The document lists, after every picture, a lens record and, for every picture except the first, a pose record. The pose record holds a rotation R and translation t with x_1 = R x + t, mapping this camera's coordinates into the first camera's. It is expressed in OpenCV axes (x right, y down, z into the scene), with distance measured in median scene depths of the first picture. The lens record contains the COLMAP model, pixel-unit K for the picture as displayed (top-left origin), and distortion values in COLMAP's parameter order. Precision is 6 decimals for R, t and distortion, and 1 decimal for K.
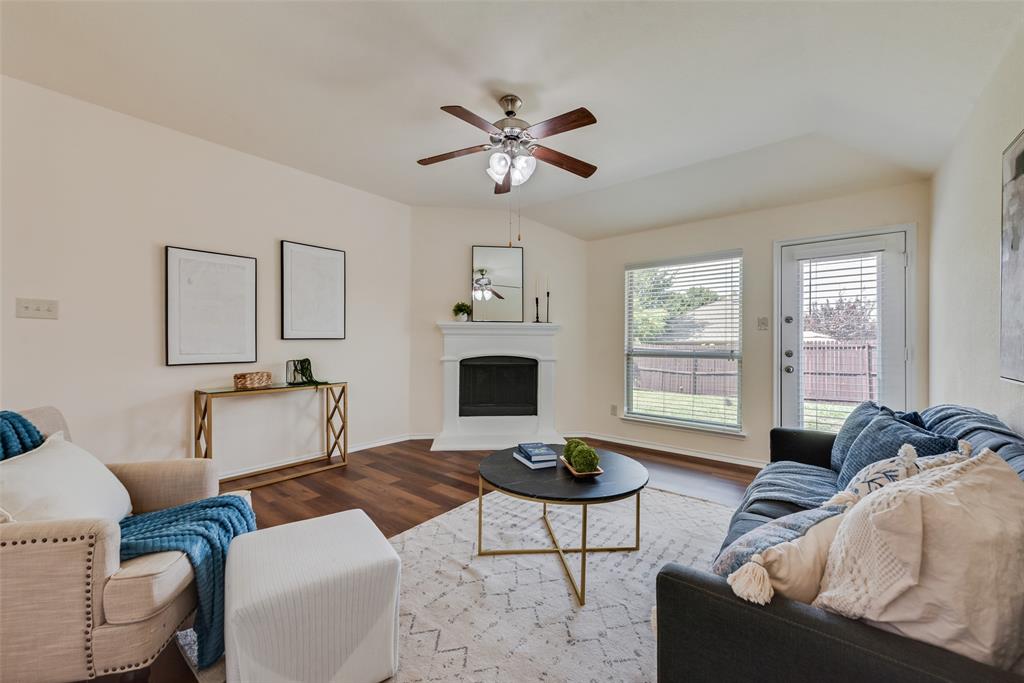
lens RADIAL K [[396.0, 0, 507.9], [0, 396.0, 343.0], [0, 0, 1]] dist [0.000932, -0.000644]
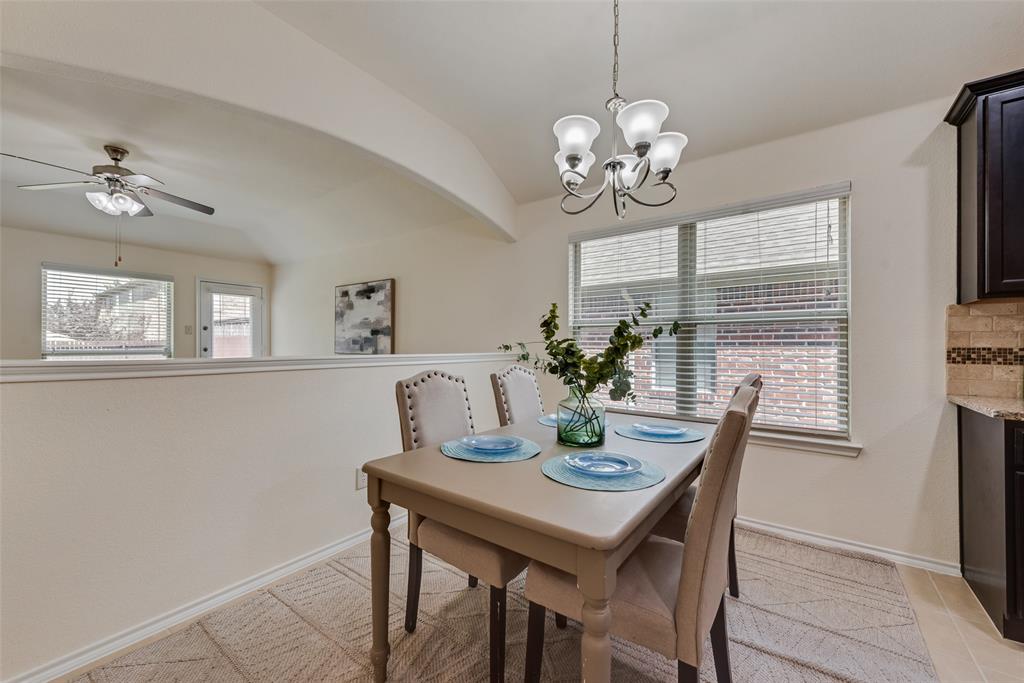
lens RADIAL K [[396.0, 0, 507.9], [0, 396.0, 343.0], [0, 0, 1]] dist [0.000932, -0.000644]
pose [[-0.054828, 0.000460, 0.998496, -0.943891], [0.000123, 1.000000, -0.000454, 0.000939], [-0.998496, 0.000098, -0.054828, -0.121525]]
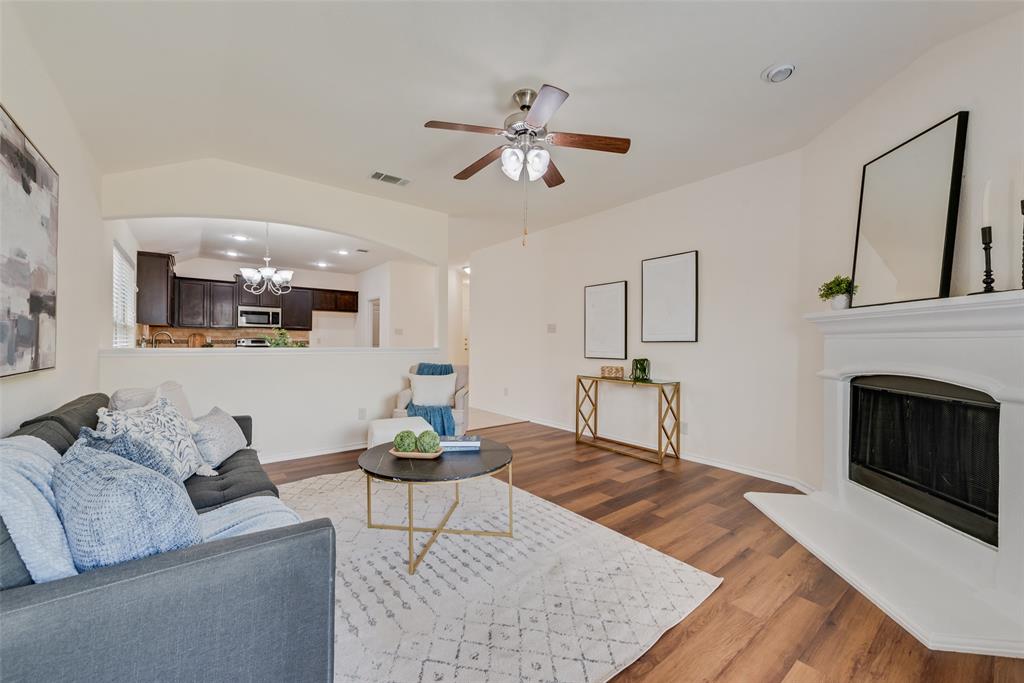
lens RADIAL K [[396.0, 0, 507.9], [0, 396.0, 343.0], [0, 0, 1]] dist [0.000932, -0.000644]
pose [[-0.207372, -0.007588, -0.978233, 0.695101], [-0.017846, 0.999833, -0.003972, 0.005178], [0.978099, 0.016634, -0.207472, 0.841388]]
